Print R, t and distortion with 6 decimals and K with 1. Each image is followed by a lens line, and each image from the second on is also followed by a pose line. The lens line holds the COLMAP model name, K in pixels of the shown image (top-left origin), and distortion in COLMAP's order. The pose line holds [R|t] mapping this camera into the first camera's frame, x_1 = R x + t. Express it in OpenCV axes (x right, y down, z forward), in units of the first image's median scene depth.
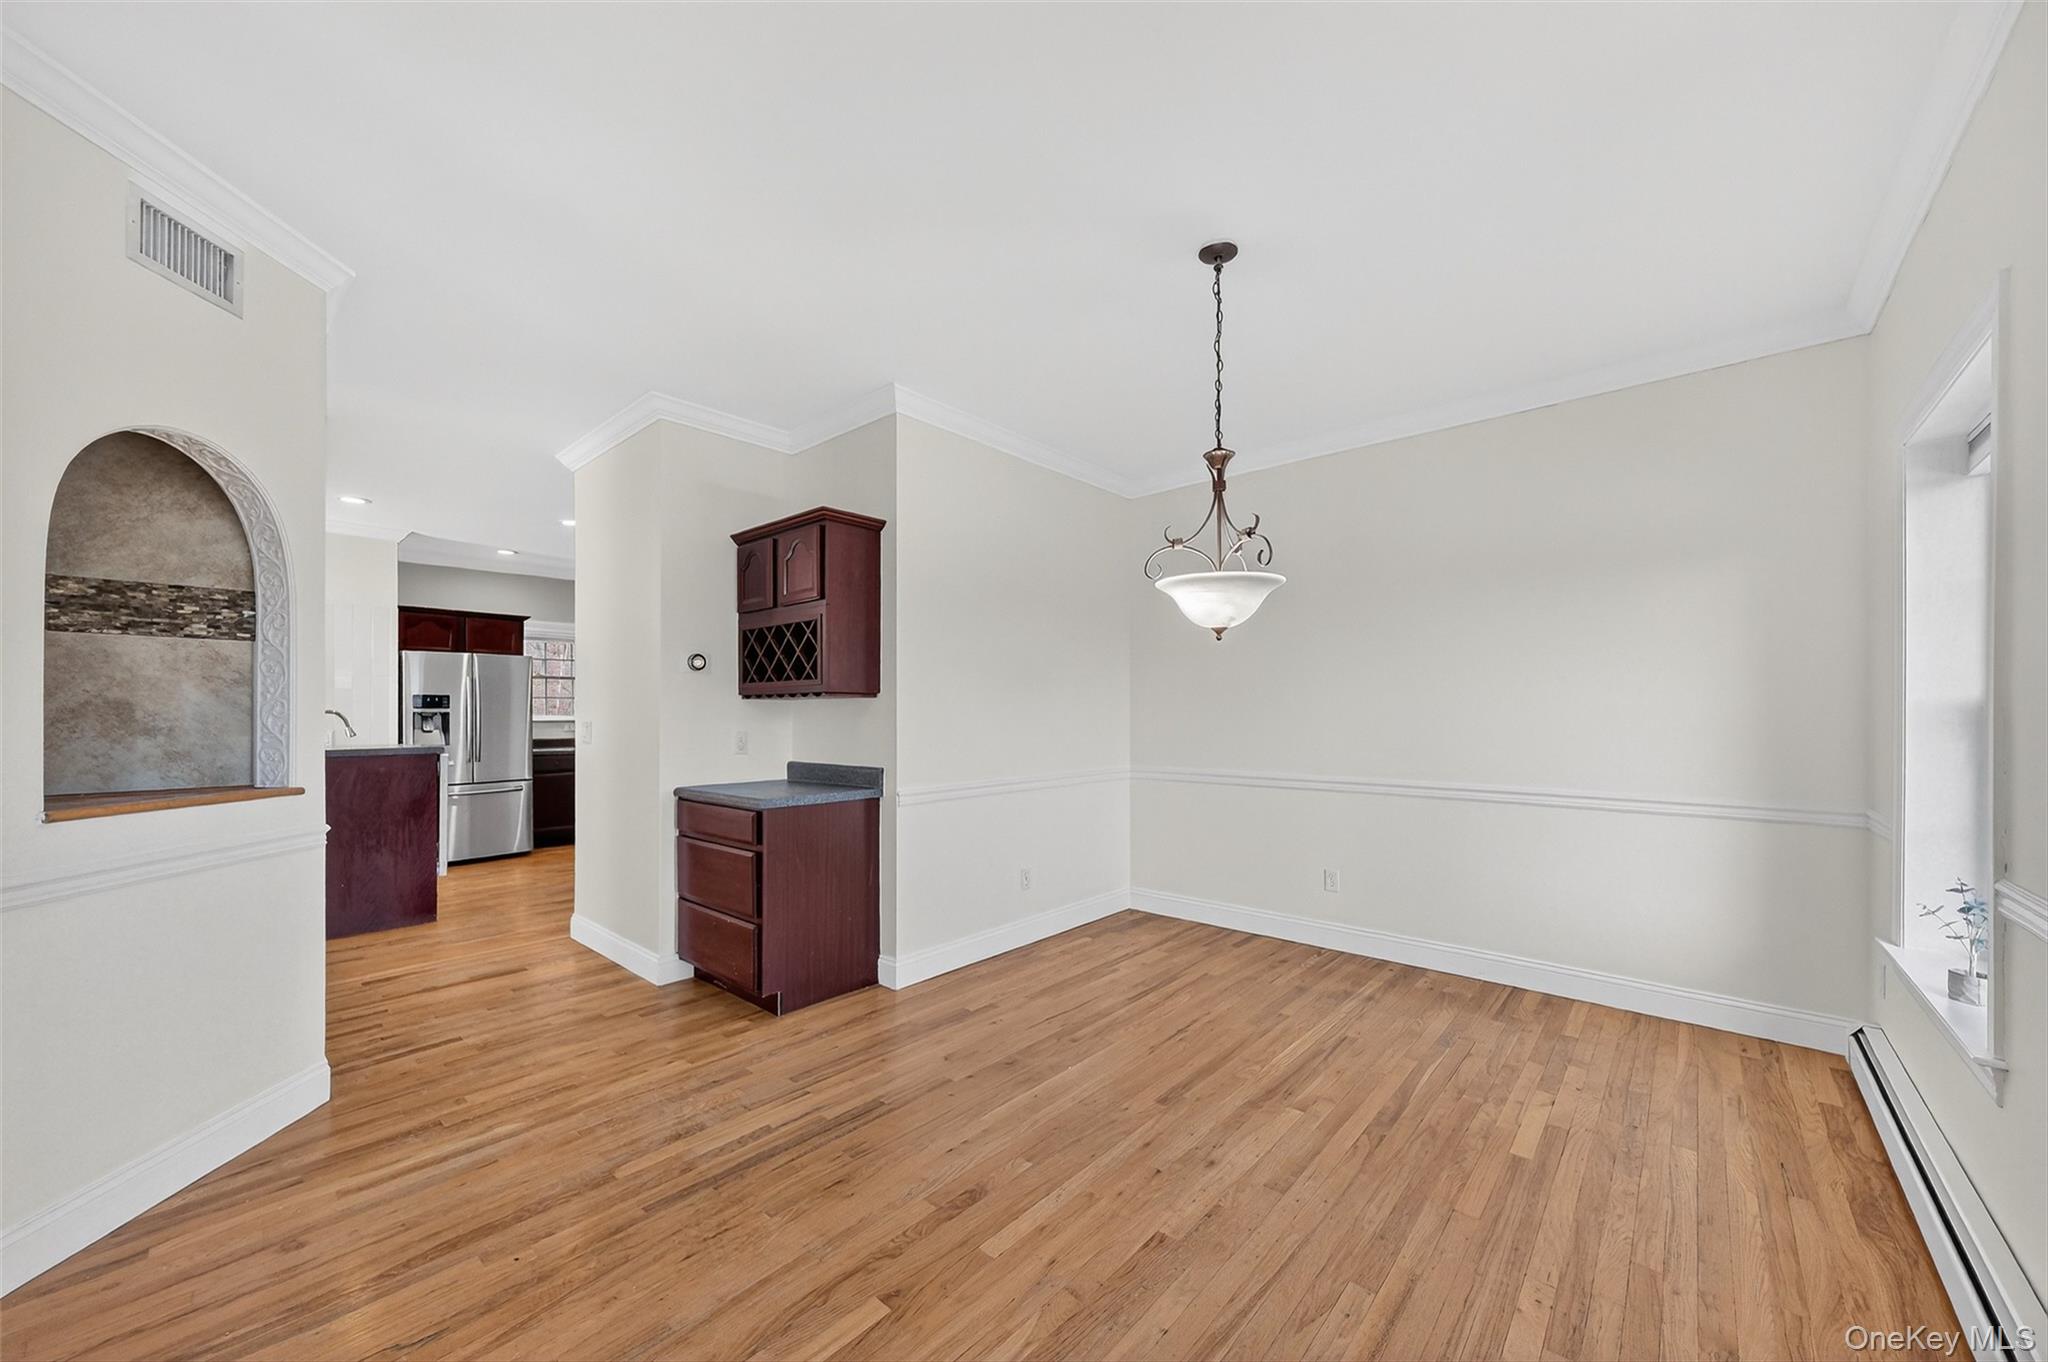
lens RADIAL K [[796.3, 0, 1022.4], [0, 796.3, 698.8], [0, 0, 1]] dist [-0.000008, 0.000434]
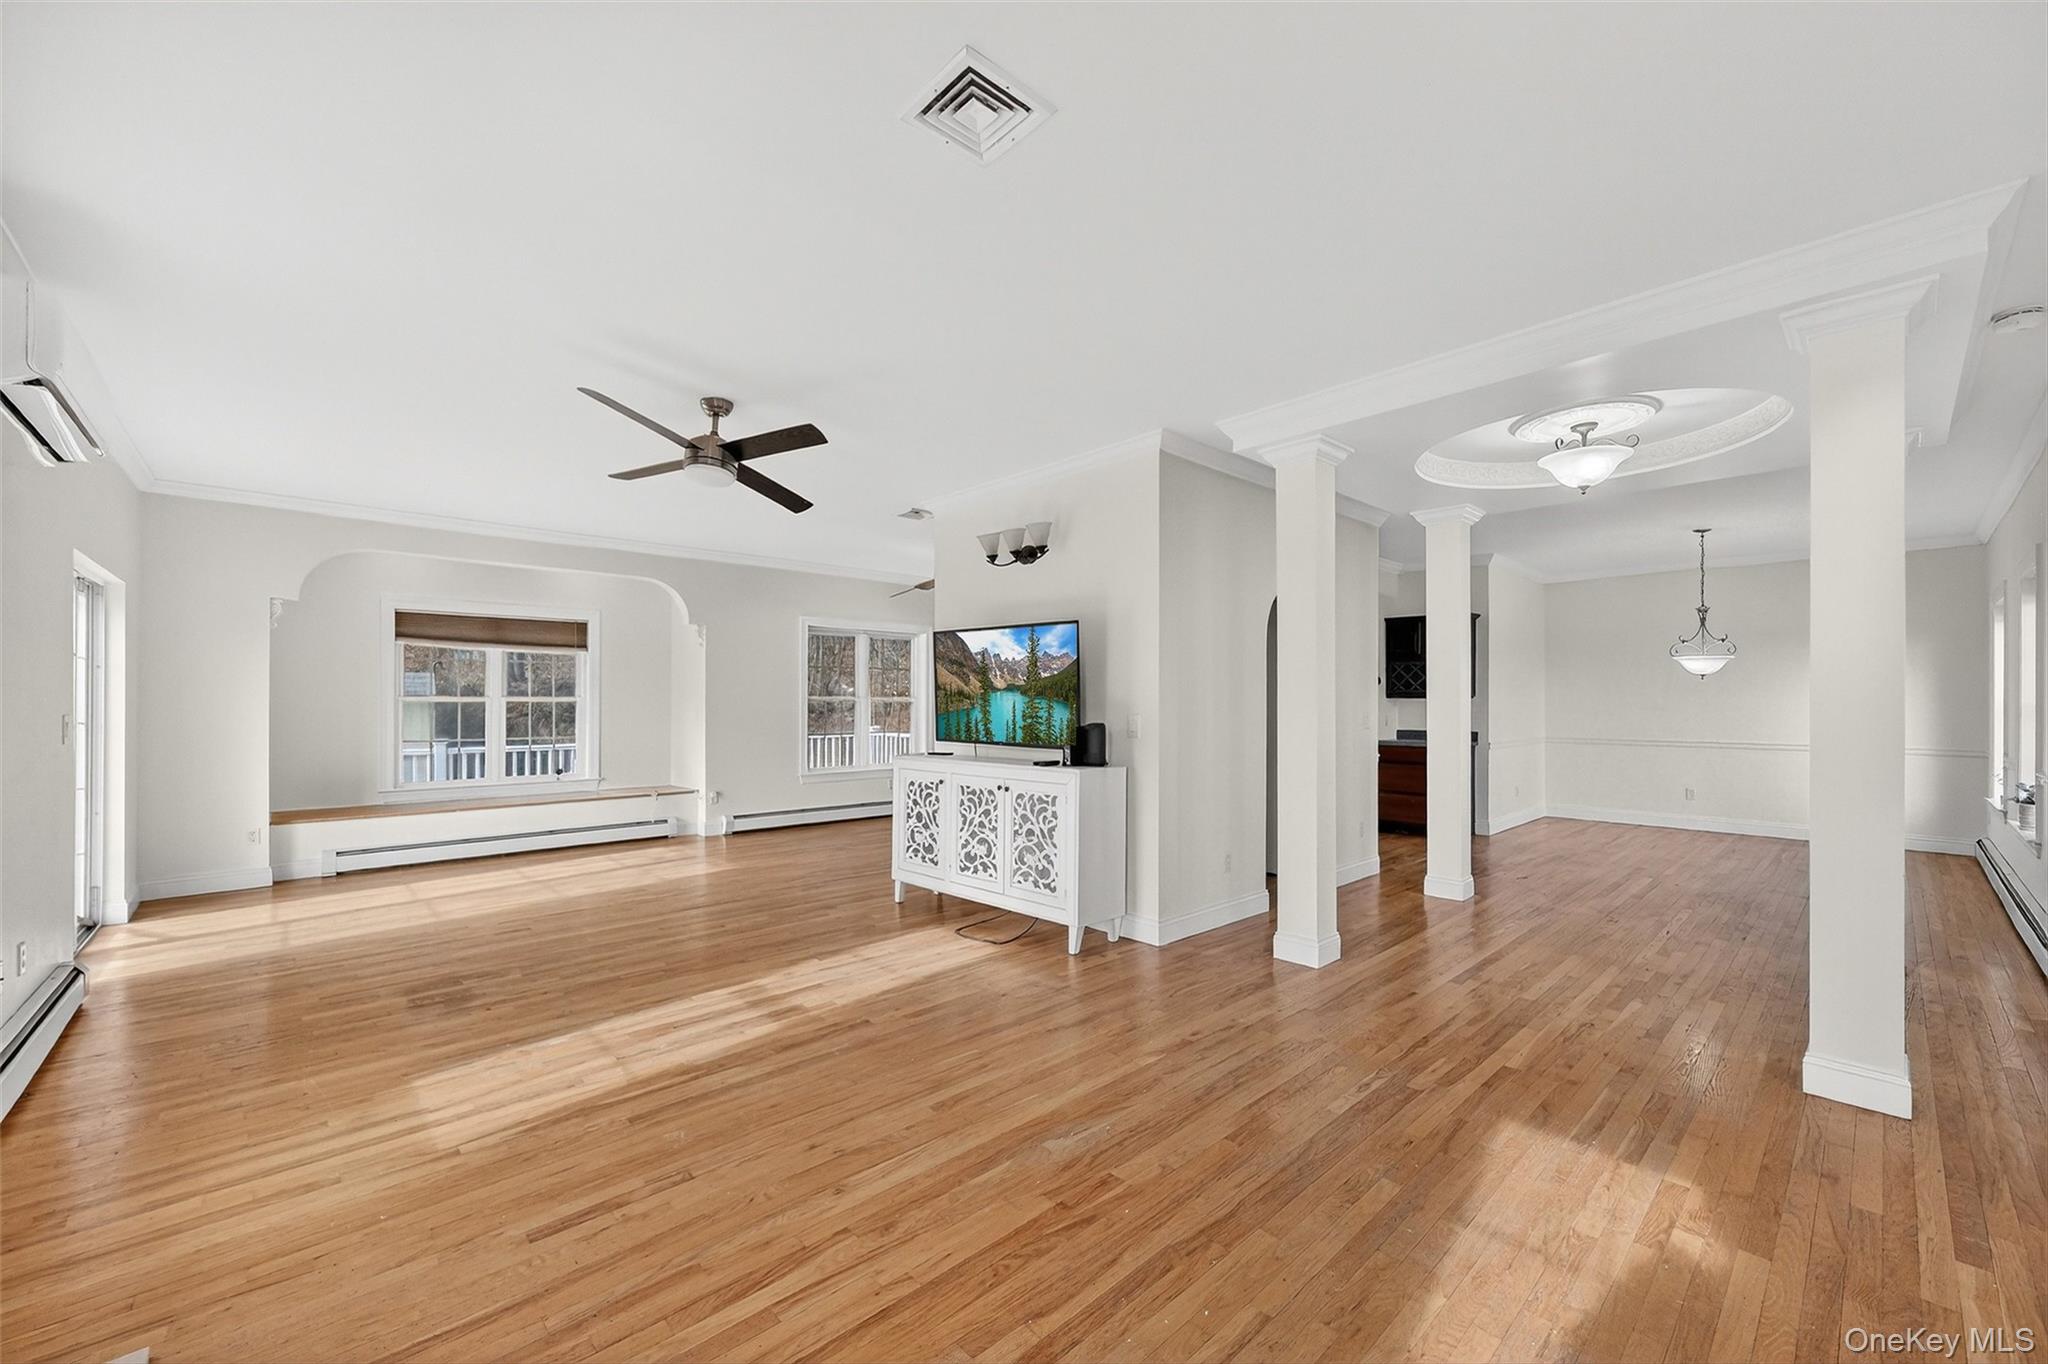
lens RADIAL K [[796.3, 0, 1016.4], [0, 796.3, 689.1], [0, 0, 1]] dist [-0.000008, 0.000434]
pose [[0.995559, -0.003174, -0.094087, -1.426872], [0.003172, 0.999995, -0.000170, -0.043001], [0.094087, -0.000129, 0.995564, -1.468170]]
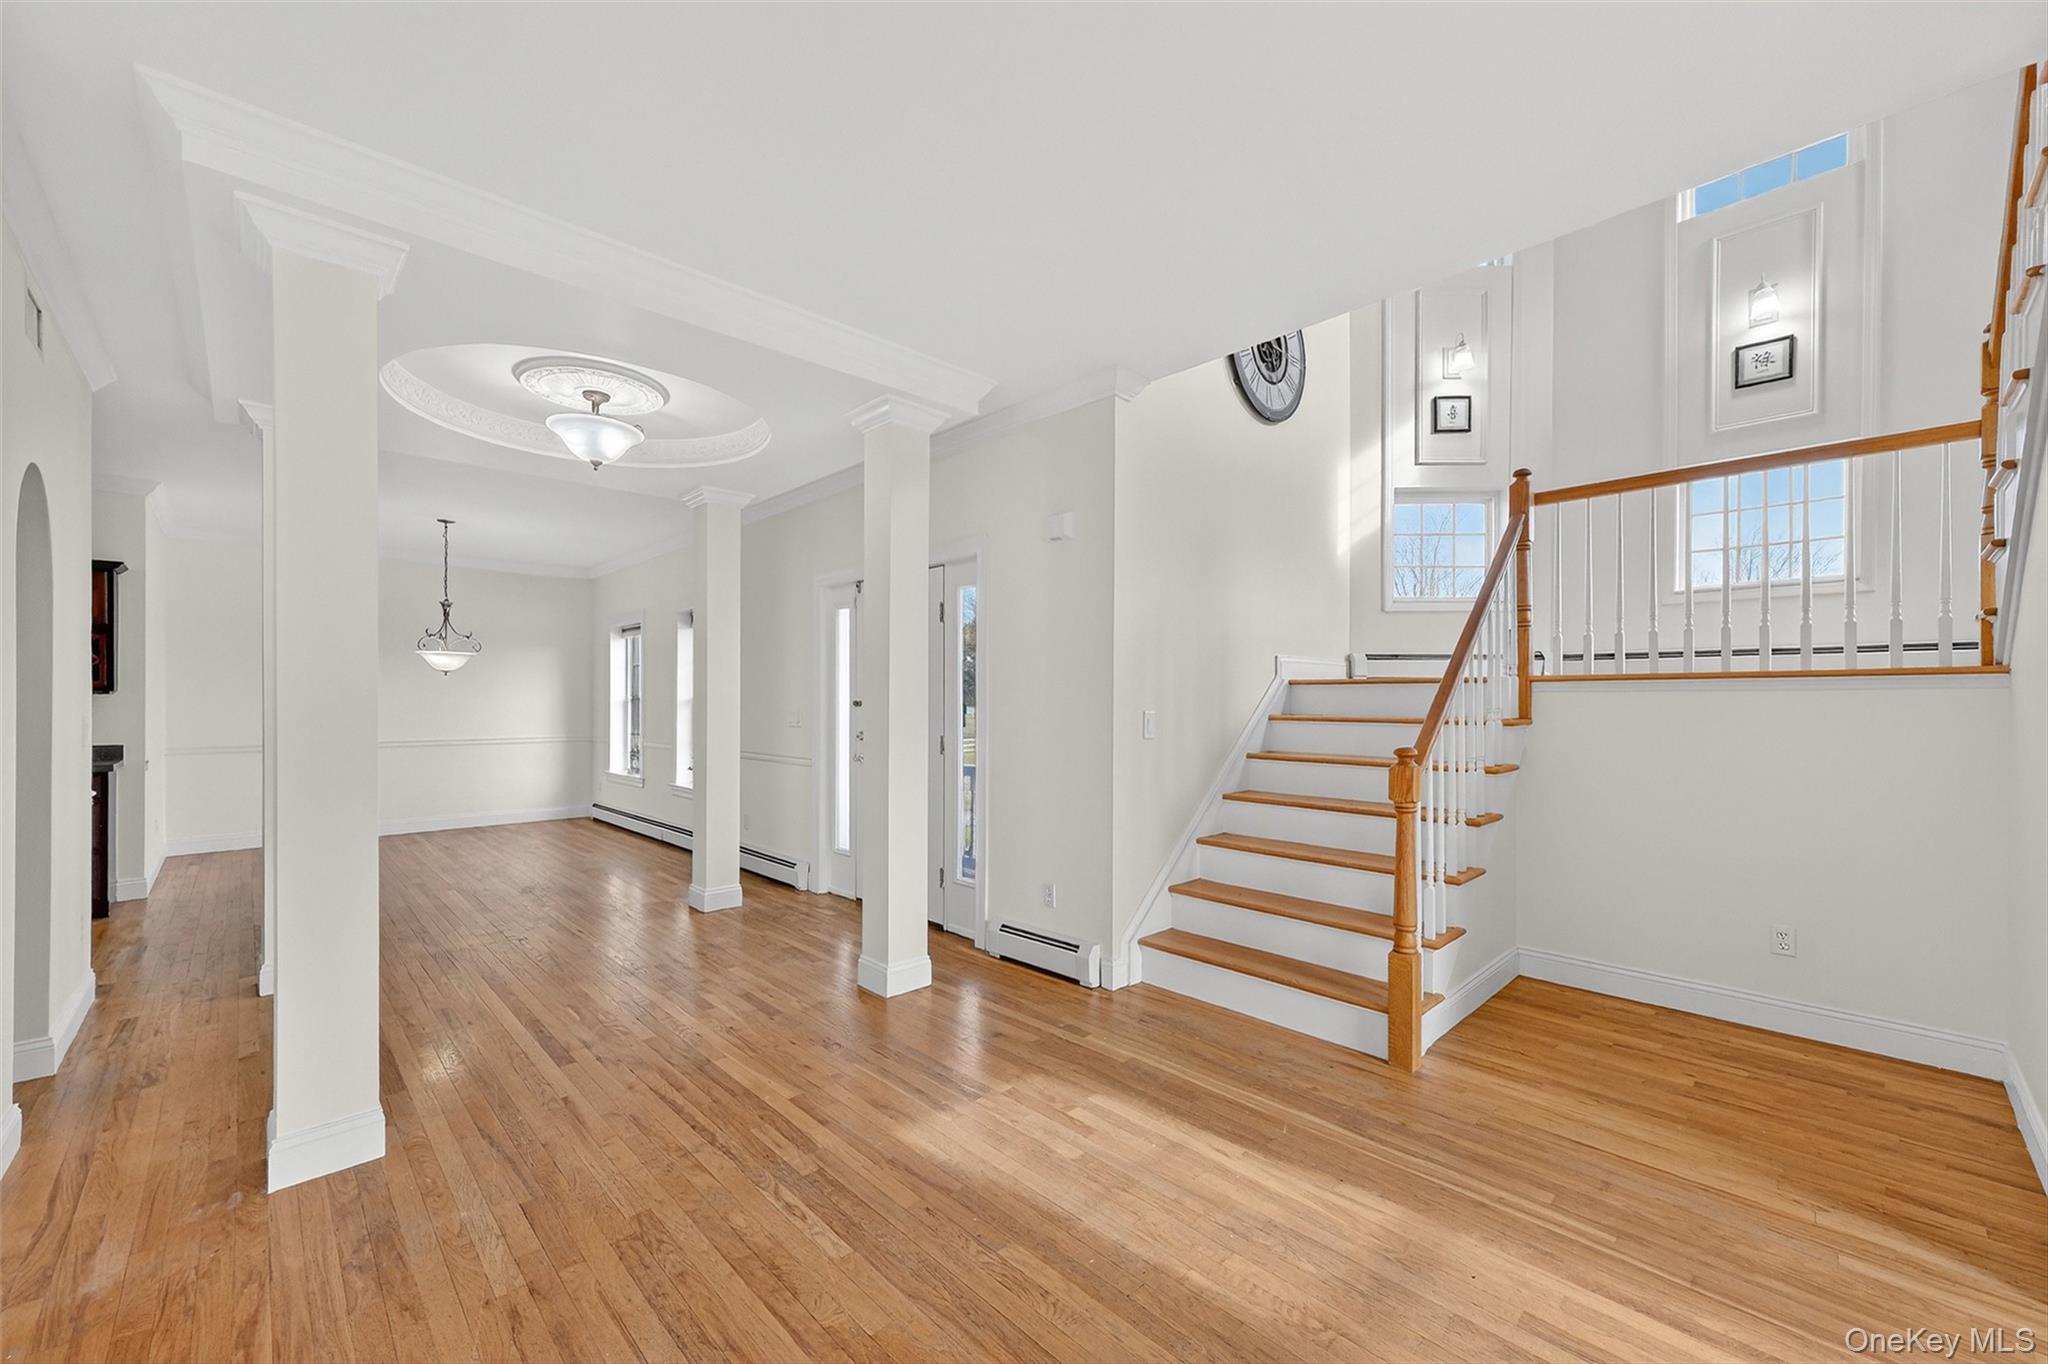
lens RADIAL K [[796.3, 0, 1029.6], [0, 796.3, 702.4], [0, 0, 1]] dist [-0.000008, 0.000434]
pose [[0.069958, -0.002454, 0.997547, -1.752396], [-0.018036, 0.999830, 0.003724, -0.029667], [-0.997387, -0.018252, 0.069902, -0.830174]]
